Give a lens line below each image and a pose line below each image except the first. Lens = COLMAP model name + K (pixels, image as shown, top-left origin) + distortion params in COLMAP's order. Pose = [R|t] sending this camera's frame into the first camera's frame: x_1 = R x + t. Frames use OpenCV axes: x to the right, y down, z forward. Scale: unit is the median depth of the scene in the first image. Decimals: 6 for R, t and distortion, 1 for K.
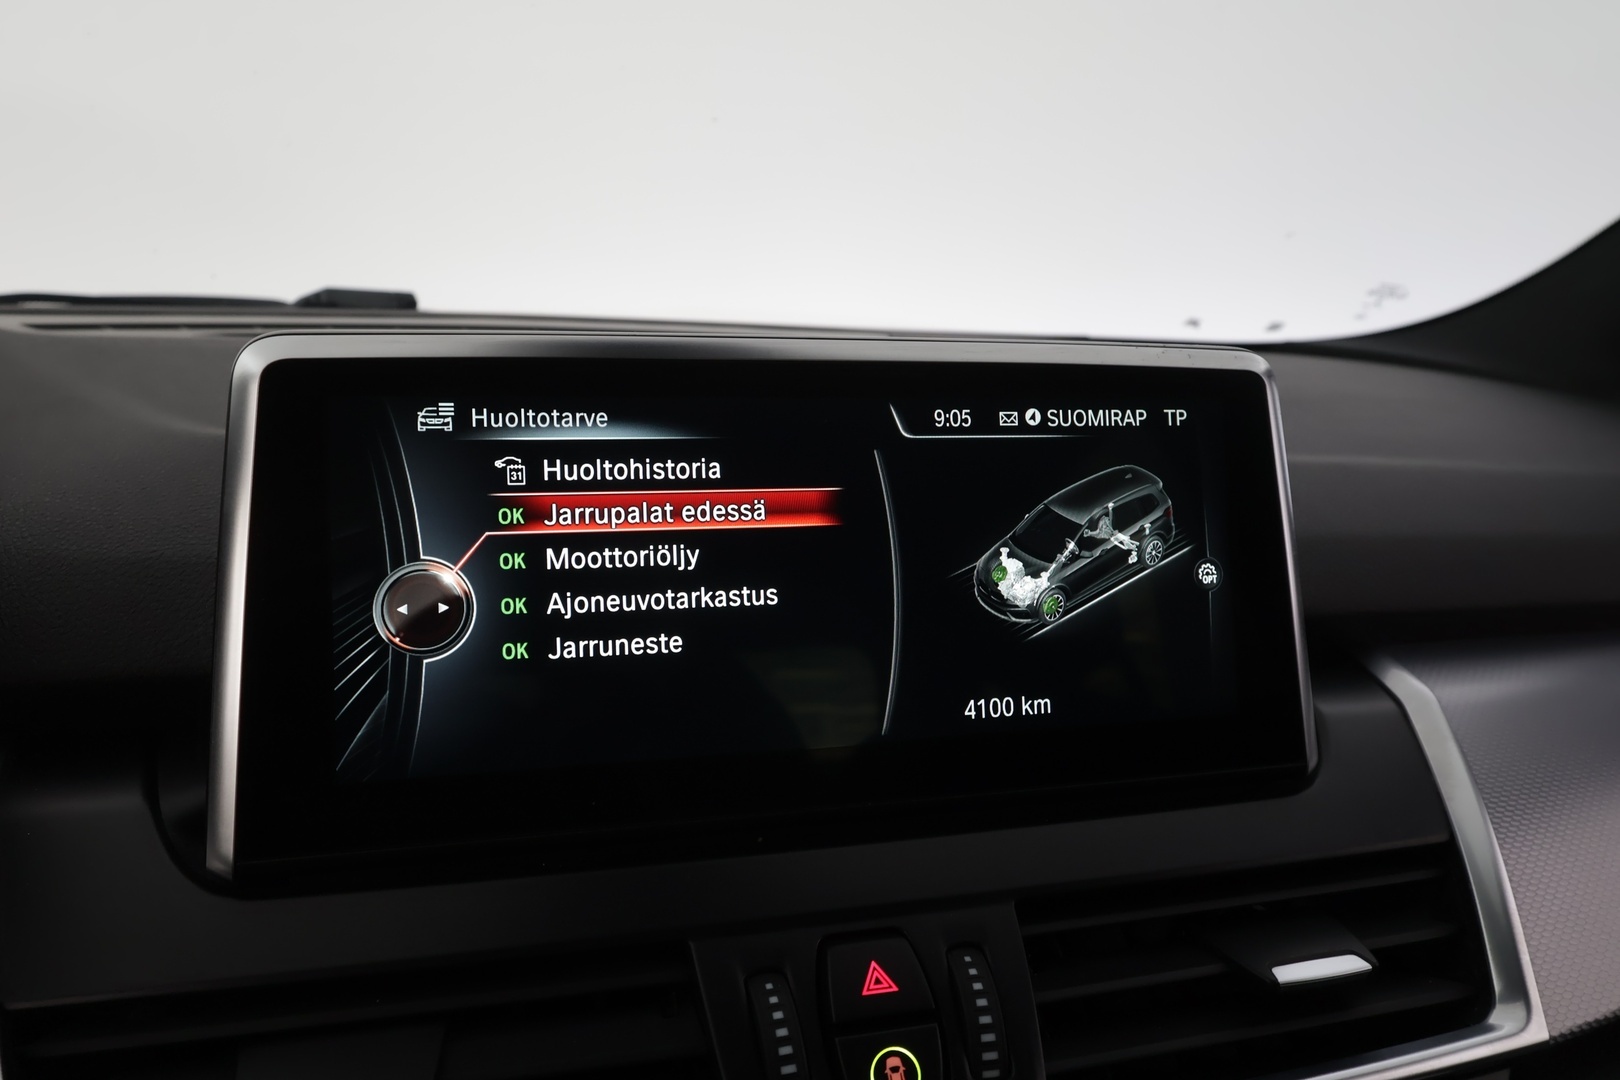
lens RADIAL K [[1172.1, 0, 814.8], [0, 1172.1, 536.3], [0, 0, 1]] dist [0.006900, -0.001226]
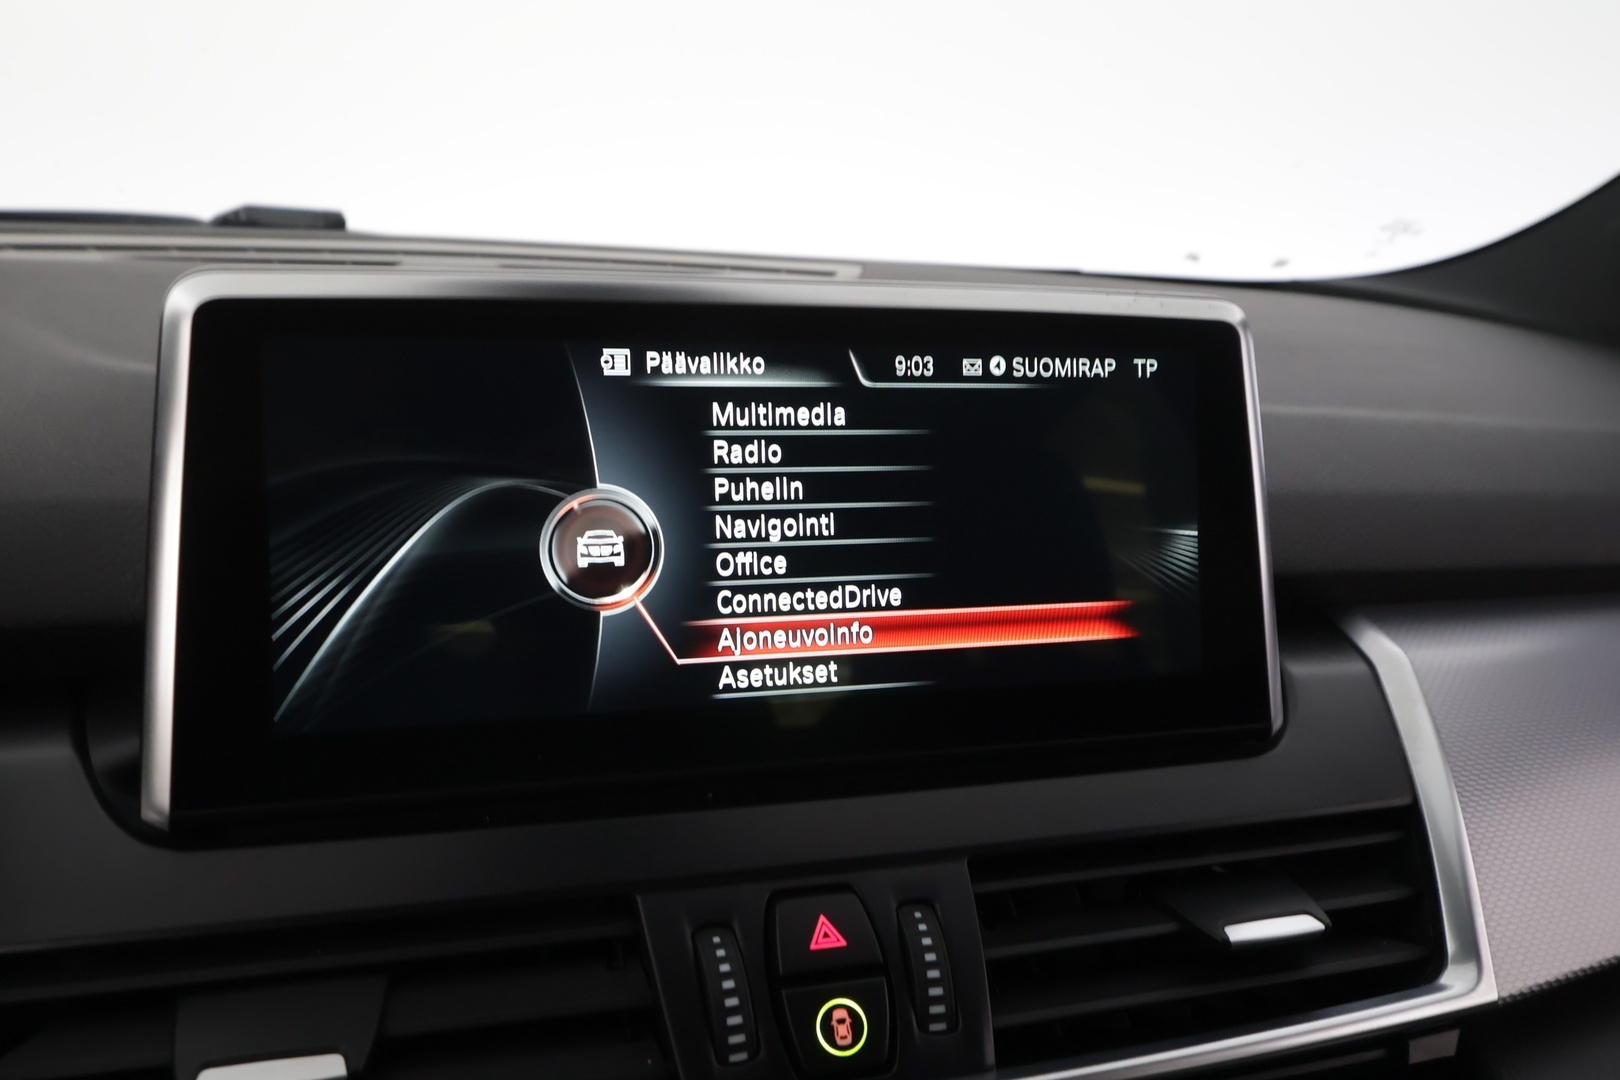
lens RADIAL K [[1295.1, 0, 810.0], [0, 1295.1, 540.0], [0, 0, 1]] dist [0.003735, -0.001030]
pose [[0.999711, 0.012231, 0.020689, 0.011183], [-0.013123, 0.998965, 0.043542, -0.002754], [-0.020135, -0.043801, 0.998837, -0.068734]]
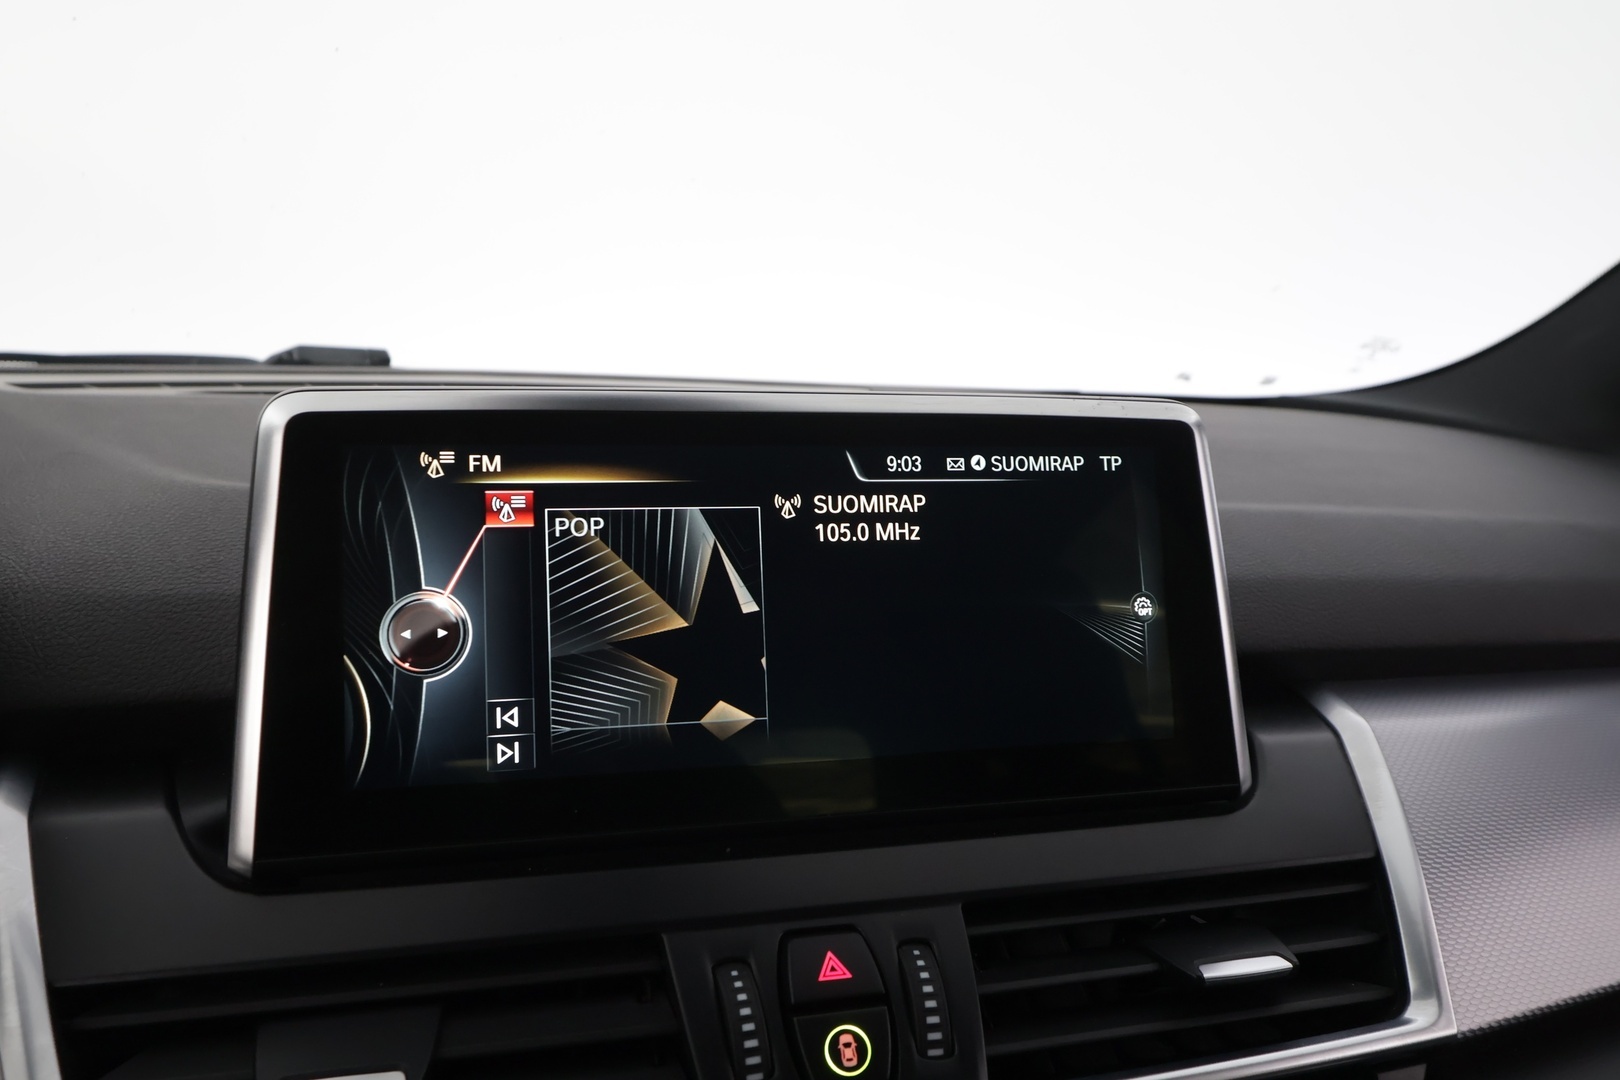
lens RADIAL K [[1292.3, 0, 806.5], [0, 1292.3, 534.0], [0, 0, 1]] dist [-0.006767, -0.000400]
pose [[0.999993, -0.003382, 0.001415, 0.023828], [0.003461, 0.998181, -0.060191, 0.036673], [-0.001209, 0.060195, 0.998186, -0.199258]]
